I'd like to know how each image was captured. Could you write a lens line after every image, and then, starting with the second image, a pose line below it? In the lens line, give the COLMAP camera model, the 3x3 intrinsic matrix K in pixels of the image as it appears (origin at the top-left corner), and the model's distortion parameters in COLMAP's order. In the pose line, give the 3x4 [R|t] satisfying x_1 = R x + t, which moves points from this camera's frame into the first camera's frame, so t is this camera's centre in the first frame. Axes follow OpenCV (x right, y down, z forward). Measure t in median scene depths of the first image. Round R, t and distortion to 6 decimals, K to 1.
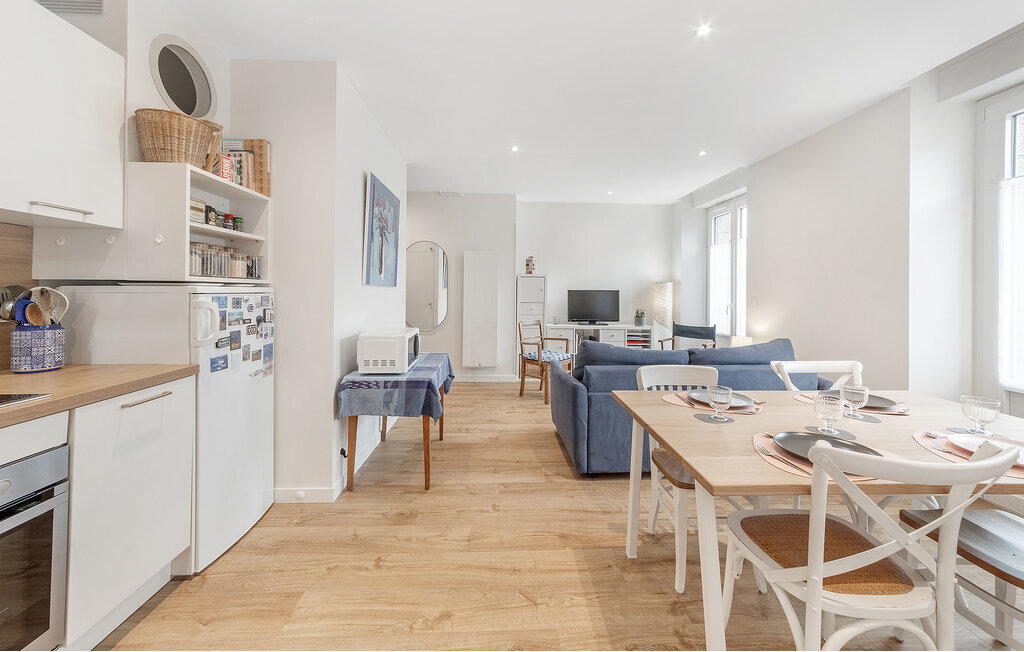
lens RADIAL K [[371.6, 0, 518.1], [0, 371.6, 295.5], [0, 0, 1]] dist [-0.006304, 0.002987]
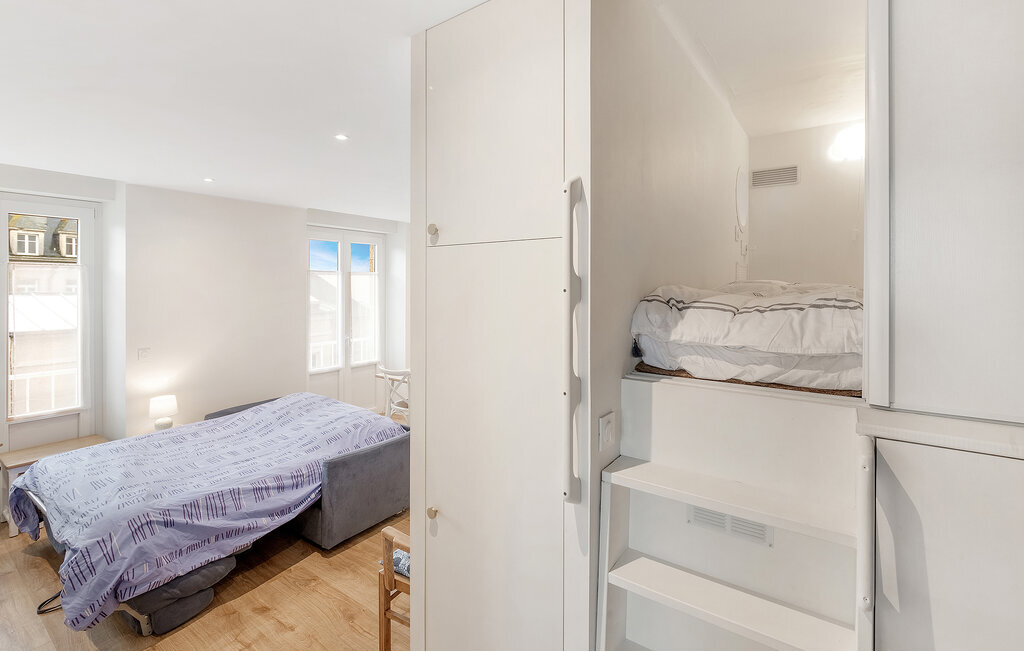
lens RADIAL K [[458.1, 0, 504.5], [0, 458.1, 285.6], [0, 0, 1]] dist [-0.004787, 0.002162]
pose [[-0.764833, -0.009432, 0.644160, -0.518436], [-0.001418, 0.999915, 0.012958, -0.124224], [-0.644227, 0.008997, -0.764781, 1.044266]]
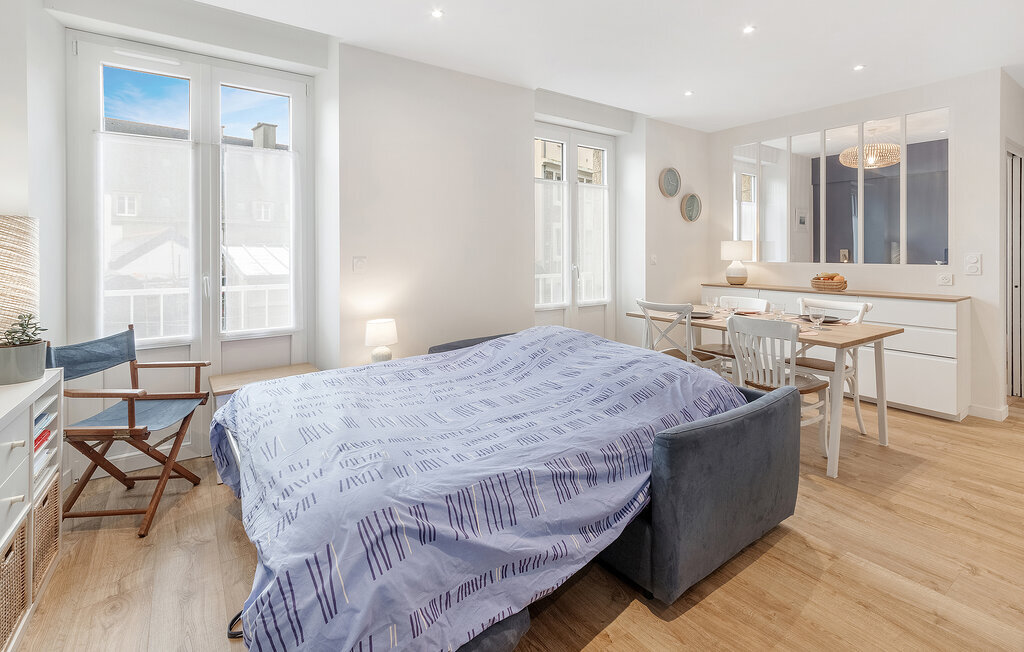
lens RADIAL K [[465.3, 0, 519.3], [0, 465.3, 248.9], [0, 0, 1]] dist [-0.000801, 0.001297]
pose [[-0.534624, -0.003900, 0.845081, -0.155389], [0.004193, 0.999965, 0.007268, -0.012028], [-0.845079, 0.007429, -0.534589, 0.990997]]
